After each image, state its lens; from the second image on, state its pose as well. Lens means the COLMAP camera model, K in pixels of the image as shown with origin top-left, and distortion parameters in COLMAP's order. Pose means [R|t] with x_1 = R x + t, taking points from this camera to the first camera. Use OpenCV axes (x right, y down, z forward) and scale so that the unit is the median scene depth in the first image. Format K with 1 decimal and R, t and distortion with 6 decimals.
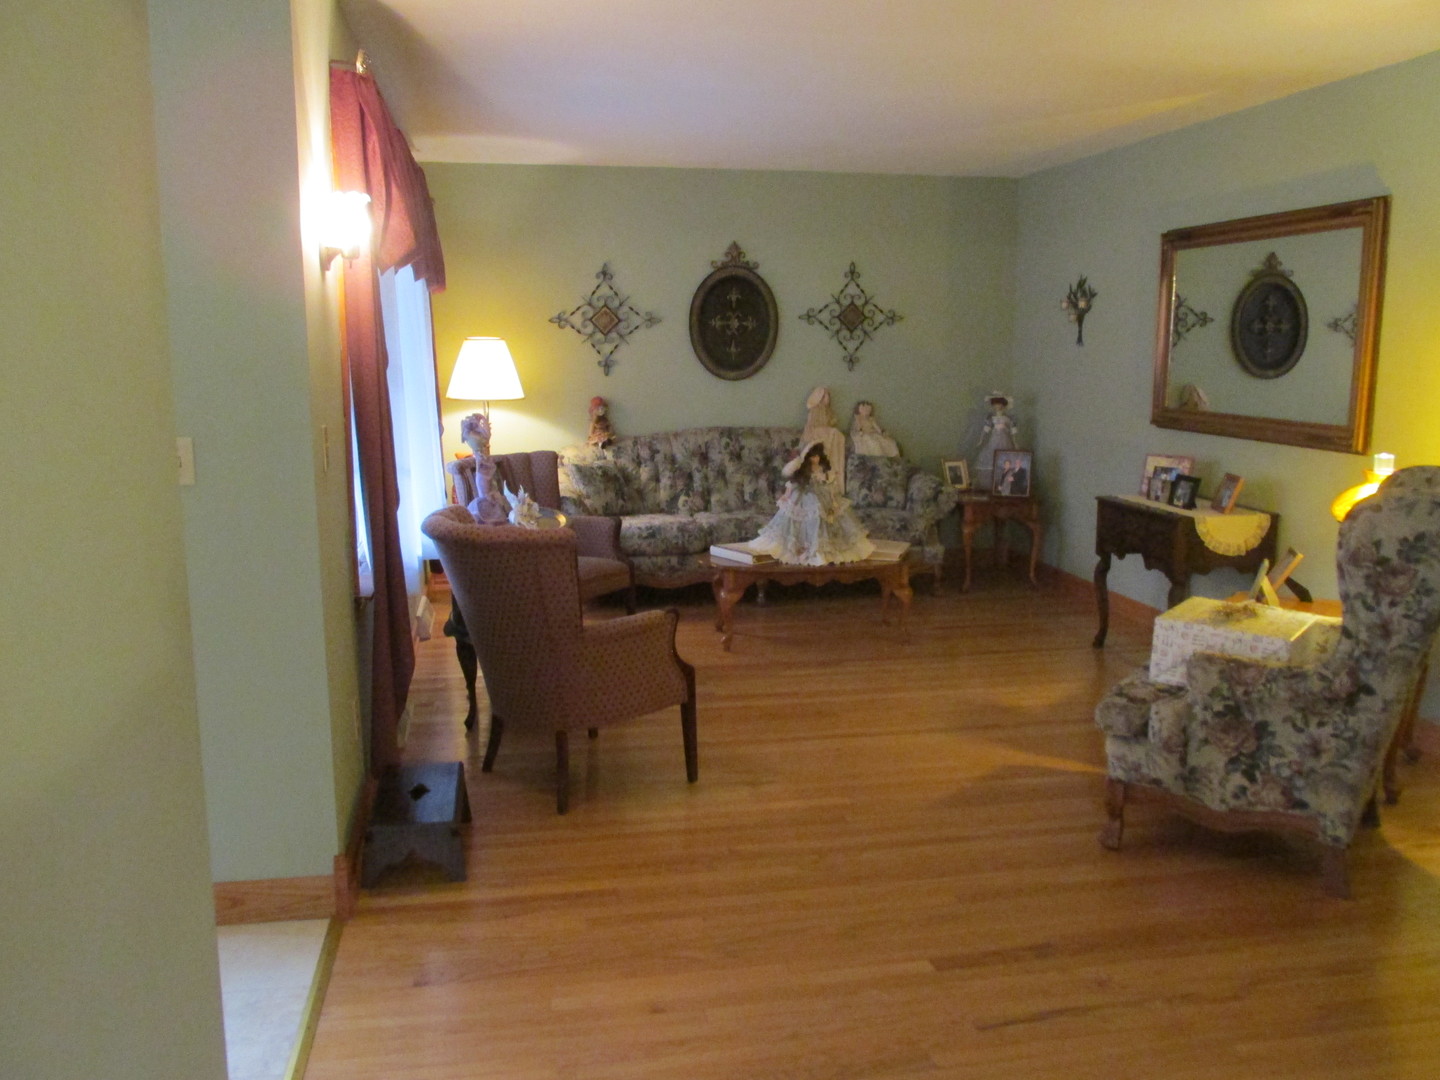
lens RADIAL K [[1207.9, 0, 728.3], [0, 1207.9, 535.2], [0, 0, 1]] dist [-0.038489, 0.015077]
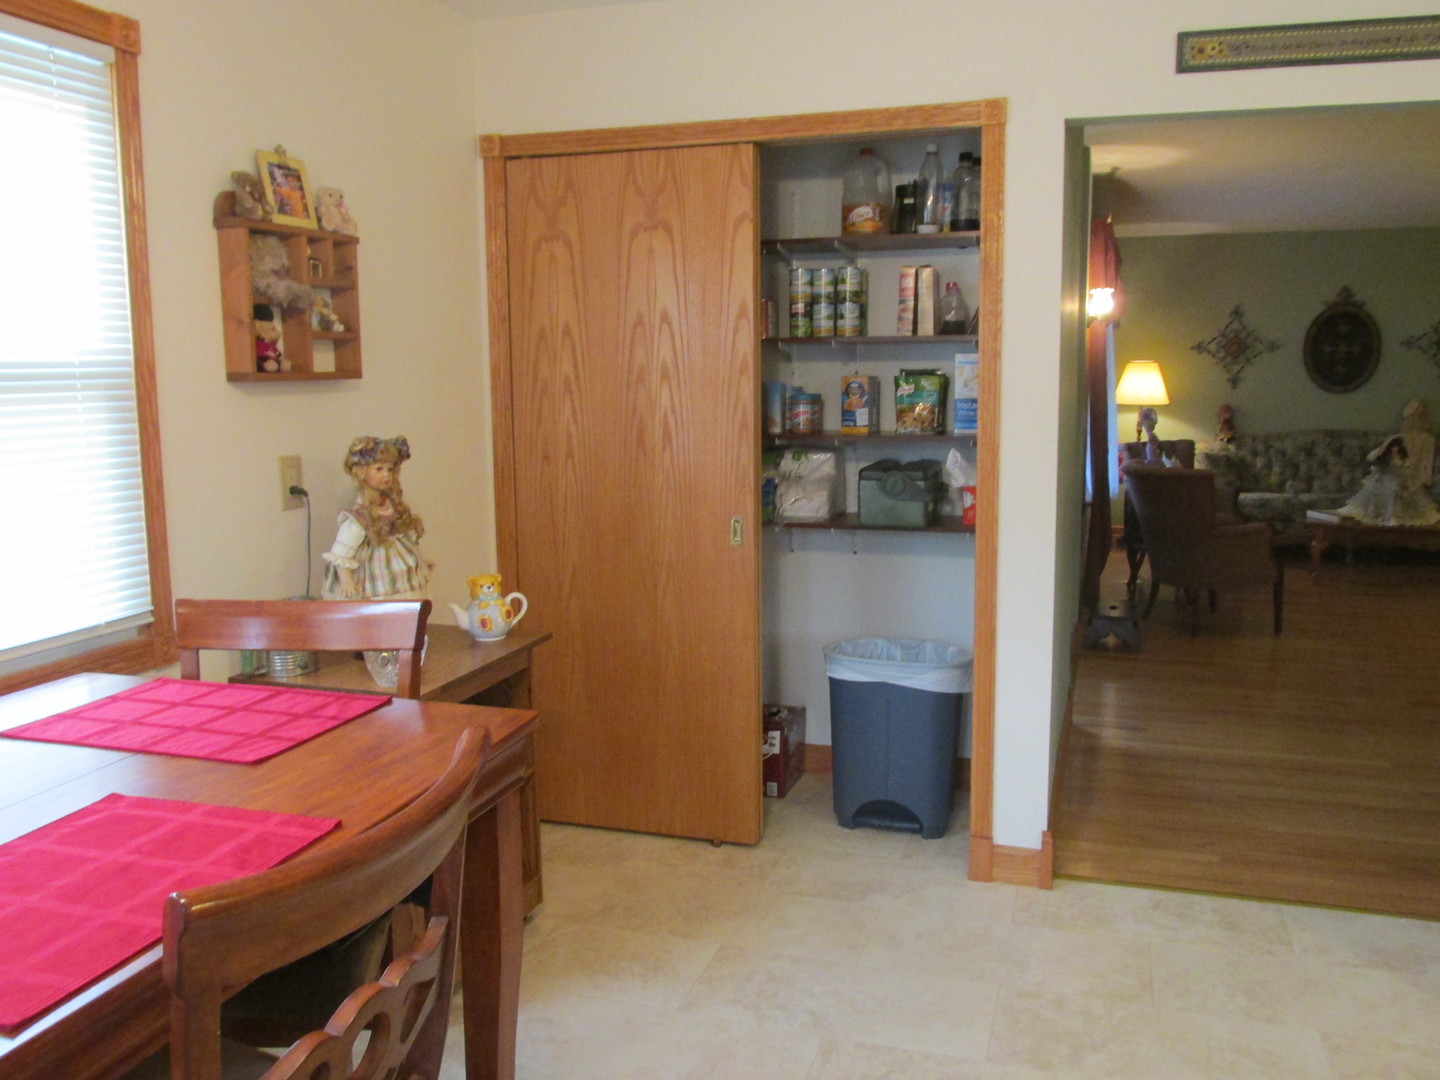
lens RADIAL K [[1207.9, 0, 728.3], [0, 1207.9, 535.2], [0, 0, 1]] dist [-0.038489, 0.015077]
pose [[0.882043, 0.057895, -0.467598, 0.036646], [-0.066476, 0.997786, -0.001856, 0.070090], [0.466455, 0.032721, 0.883939, -0.436258]]
